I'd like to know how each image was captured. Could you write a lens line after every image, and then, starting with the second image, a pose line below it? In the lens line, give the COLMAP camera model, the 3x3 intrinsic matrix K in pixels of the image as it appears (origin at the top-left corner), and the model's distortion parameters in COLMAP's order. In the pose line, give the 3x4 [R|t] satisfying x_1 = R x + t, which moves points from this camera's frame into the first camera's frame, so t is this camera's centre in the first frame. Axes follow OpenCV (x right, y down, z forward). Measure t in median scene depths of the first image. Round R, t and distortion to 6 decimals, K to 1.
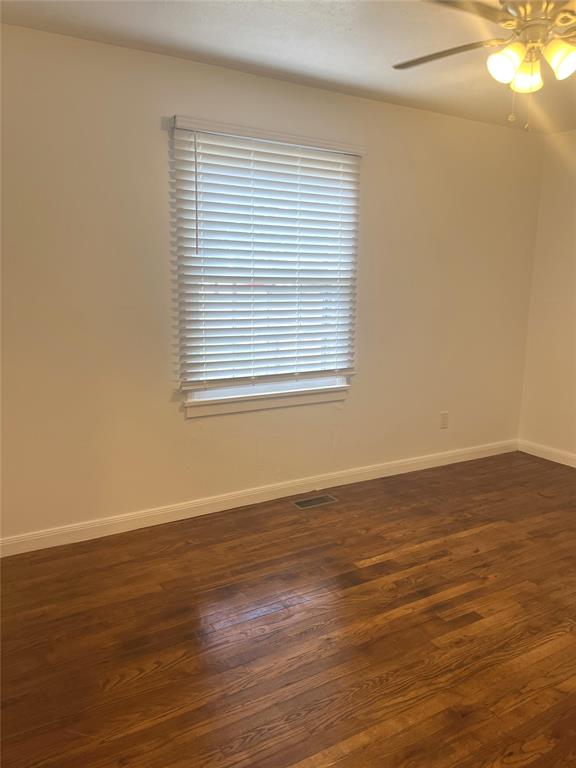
lens RADIAL K [[586.3, 0, 288.0], [0, 586.3, 384.0], [0, 0, 1]] dist [0.054701, -0.057400]
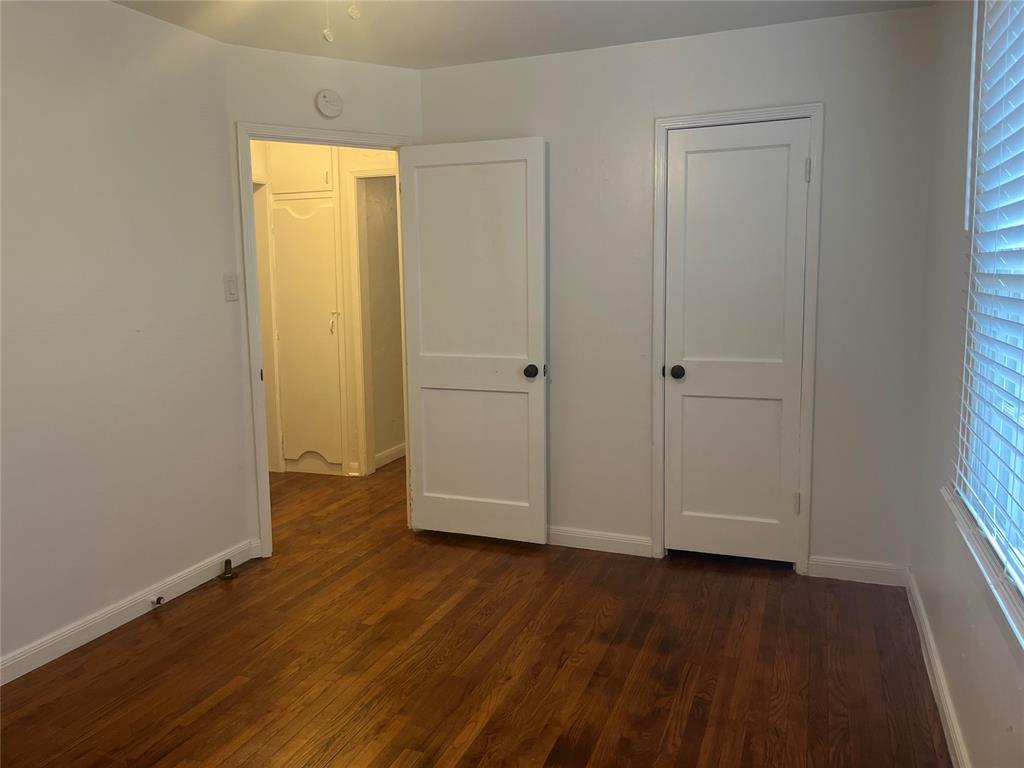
lens RADIAL K [[781.7, 0, 514.6], [0, 781.7, 375.0], [0, 0, 1]] dist [0.054701, -0.057400]
pose [[-0.787875, 0.078468, -0.610815, 0.663381], [-0.101244, 0.961849, 0.254156, -0.281095], [0.607456, 0.262085, -0.749873, 1.556144]]
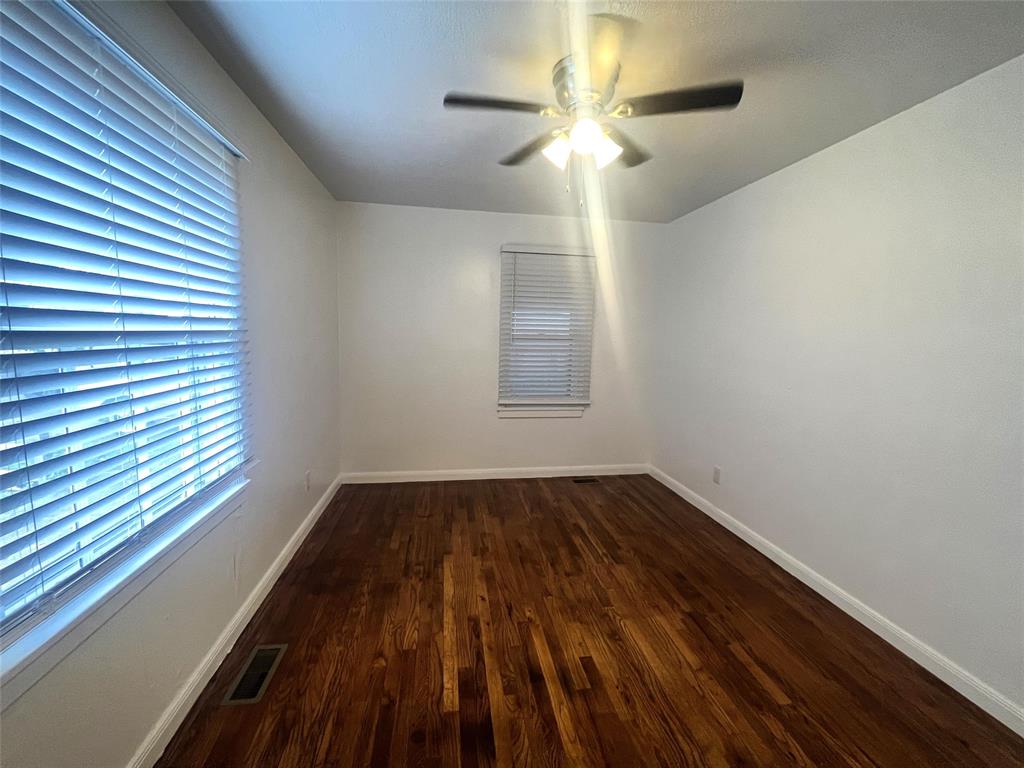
lens RADIAL K [[410.6, 0, 512.0], [0, 410.6, 384.0], [0, 0, 1]] dist [0.000675, 0.000213]
pose [[0.369849, -0.117203, 0.921670, -0.325117], [0.136855, 0.988063, 0.070728, -0.153500], [-0.918957, 0.099976, 0.381473, 0.742709]]
